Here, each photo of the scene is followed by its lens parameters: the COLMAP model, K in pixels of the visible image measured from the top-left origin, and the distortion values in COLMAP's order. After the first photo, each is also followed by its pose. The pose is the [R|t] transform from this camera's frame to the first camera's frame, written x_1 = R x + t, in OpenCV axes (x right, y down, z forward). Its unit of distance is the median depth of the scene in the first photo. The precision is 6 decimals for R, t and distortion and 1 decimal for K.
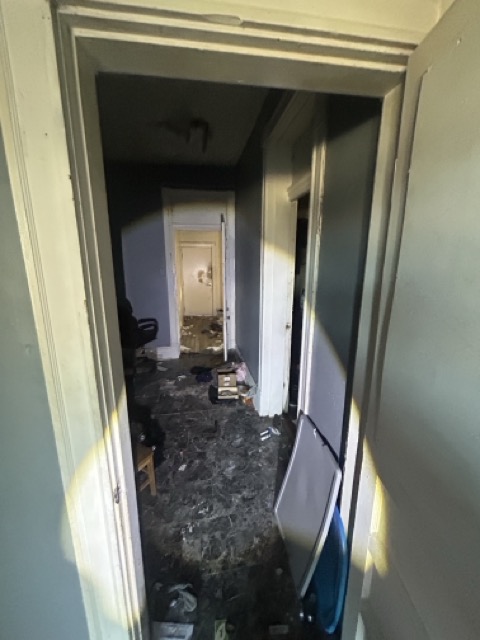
lens RADIAL K [[261.3, 0, 241.0], [0, 261.3, 320.8], [0, 0, 1]] dist [-0.004165, 0.002300]
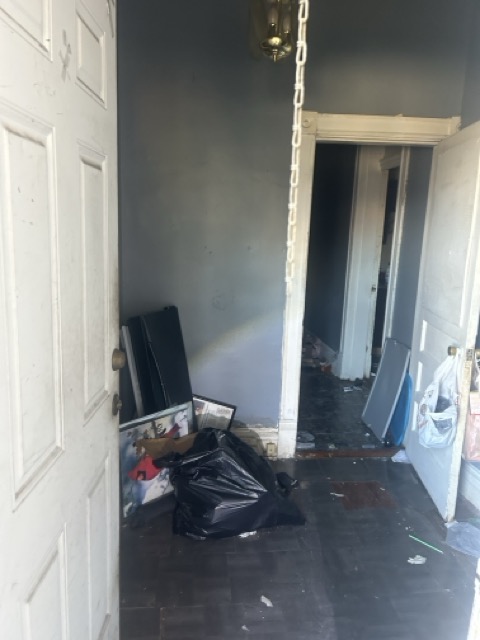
lens RADIAL K [[485.2, 0, 240.0], [0, 485.2, 319.5], [0, 0, 1]] dist [0.000255, -0.000595]
pose [[0.997219, 0.047450, -0.057468, -0.167155], [-0.049438, 0.998209, -0.033678, 0.172120], [0.055767, 0.036426, 0.997779, -0.675355]]
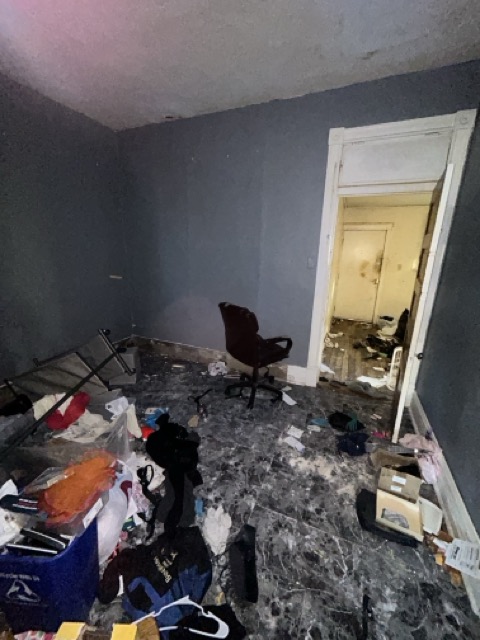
lens RADIAL K [[261.3, 0, 241.0], [0, 261.3, 321.5], [0, 0, 1]] dist [-0.004165, 0.002300]
pose [[0.844061, 0.161080, -0.511483, -0.096069], [-0.136799, 0.986940, 0.085066, -0.078662], [0.518505, -0.001831, 0.855073, 0.373934]]
